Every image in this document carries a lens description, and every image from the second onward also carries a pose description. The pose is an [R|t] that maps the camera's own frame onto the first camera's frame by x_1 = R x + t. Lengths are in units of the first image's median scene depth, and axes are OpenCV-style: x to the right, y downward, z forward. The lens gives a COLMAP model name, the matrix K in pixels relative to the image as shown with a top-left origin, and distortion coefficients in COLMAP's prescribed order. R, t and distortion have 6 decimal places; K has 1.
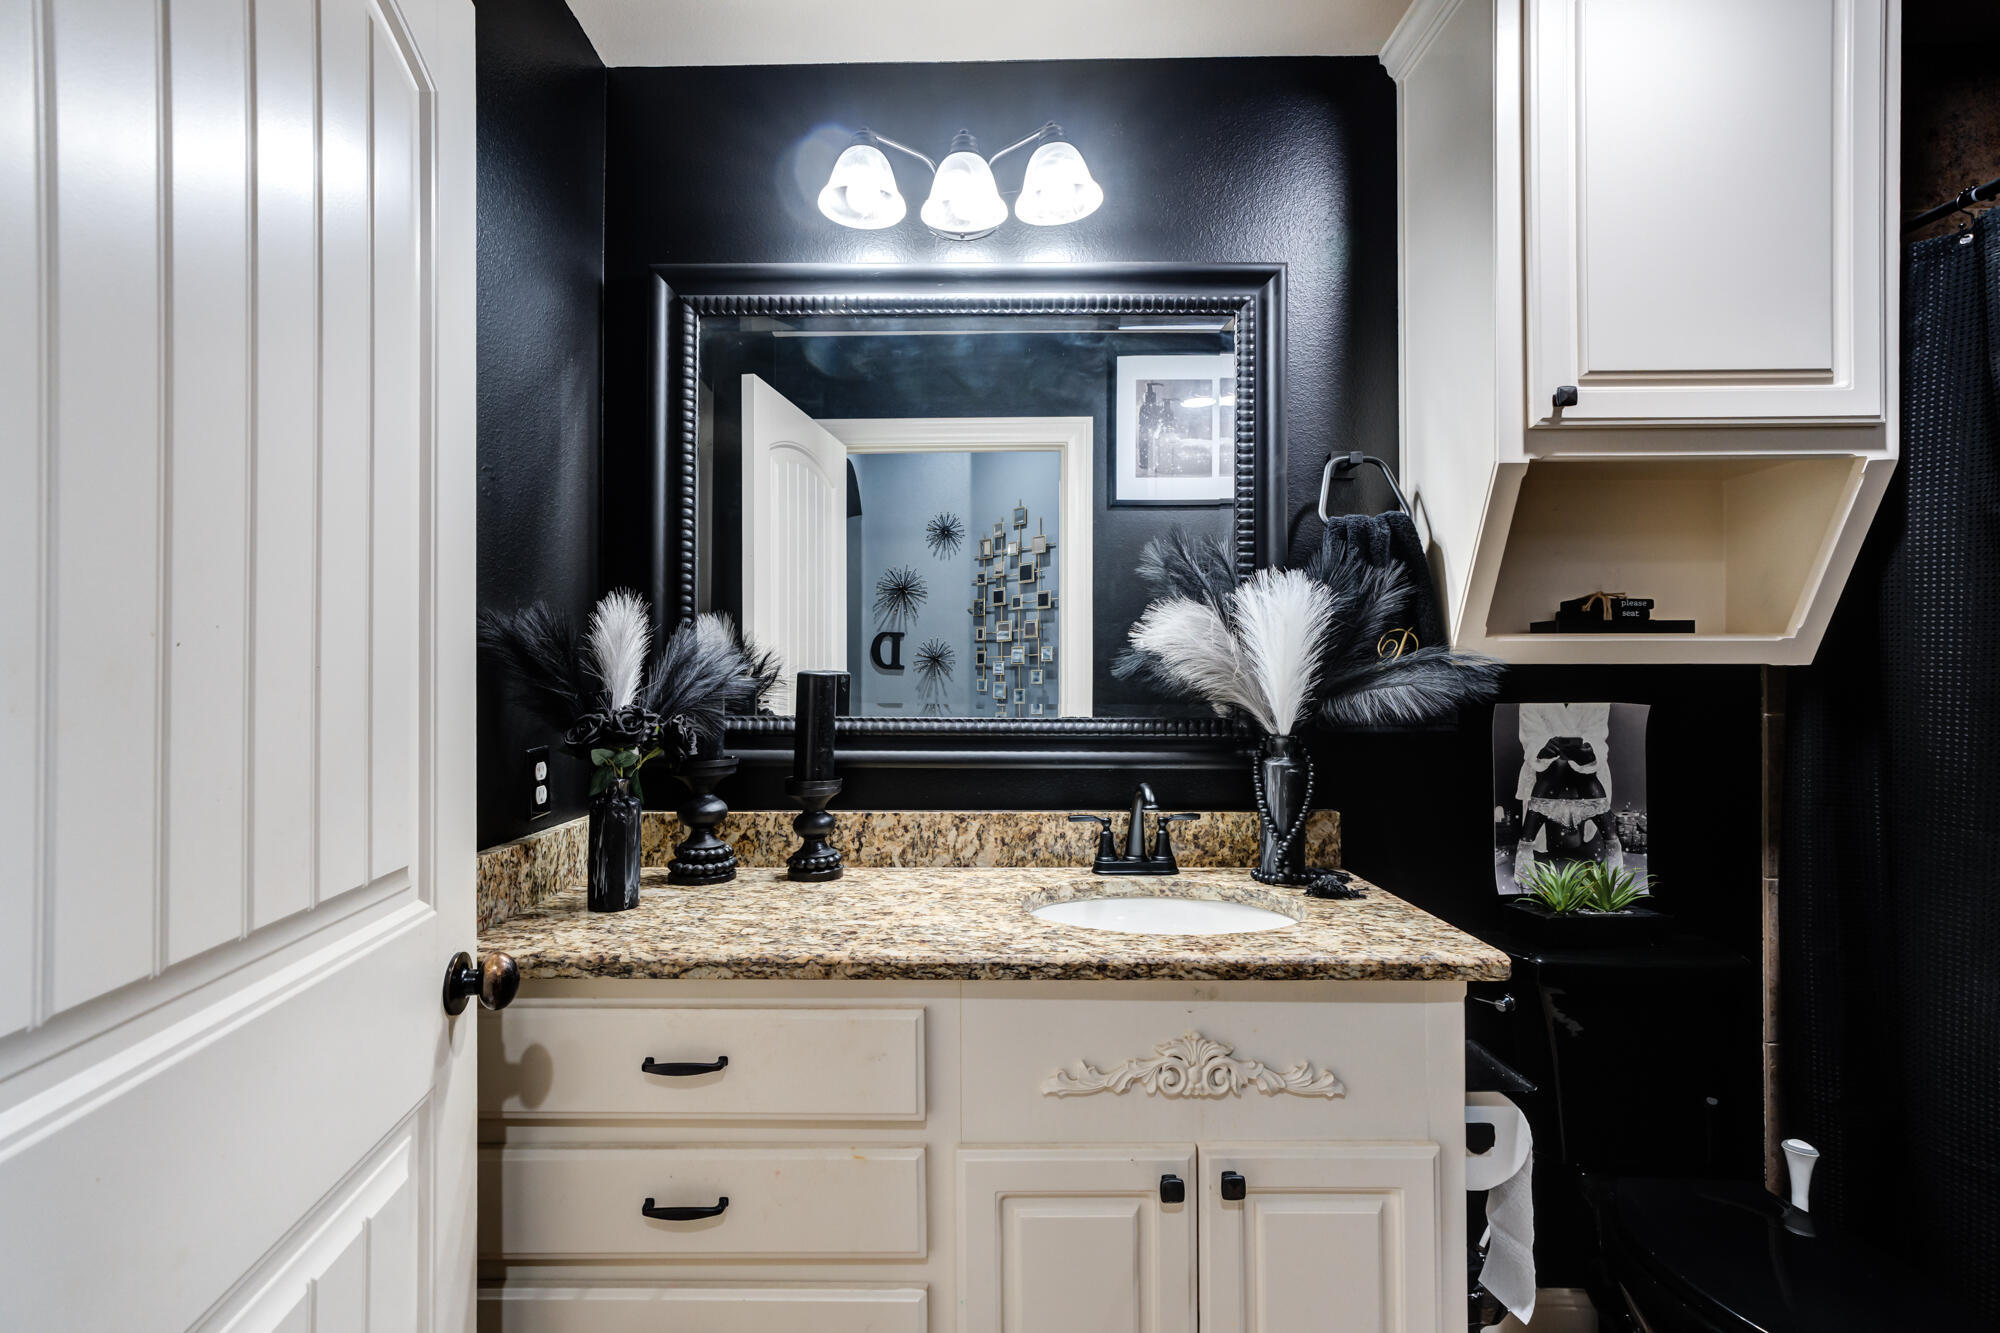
lens RADIAL K [[911.5, 0, 1003.8], [0, 911.5, 672.0], [0, 0, 1]] dist [-0.018029, 0.014088]
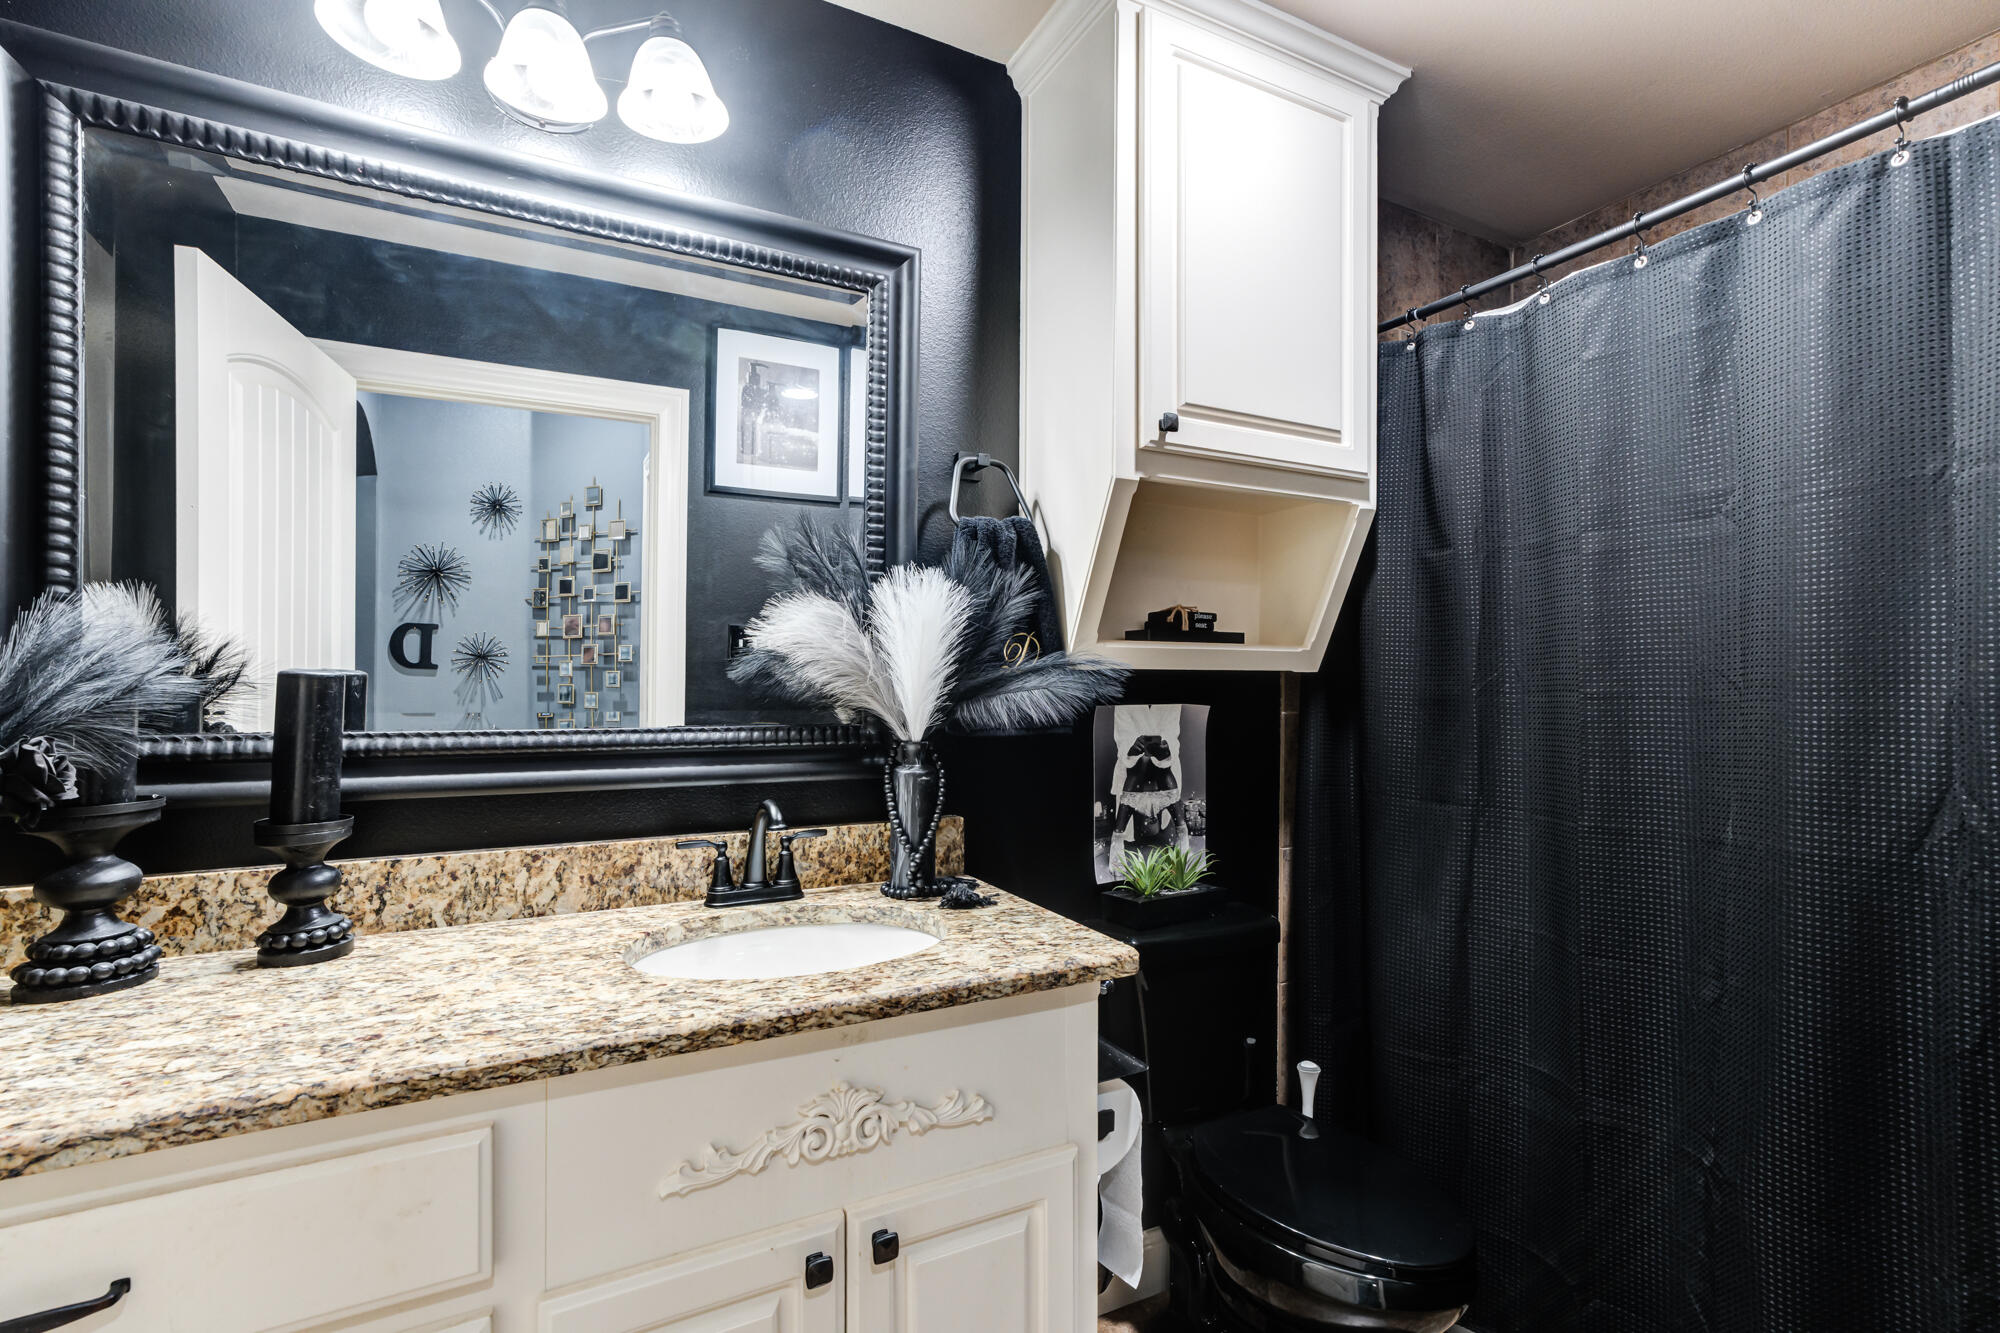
lens RADIAL K [[911.5, 0, 1021.5], [0, 911.5, 675.6], [0, 0, 1]] dist [-0.018029, 0.014088]
pose [[0.892191, 0.006001, 0.451618, -0.025916], [-0.006412, 0.999979, -0.000620, 0.000366], [-0.451612, -0.002343, 0.892211, 0.099432]]
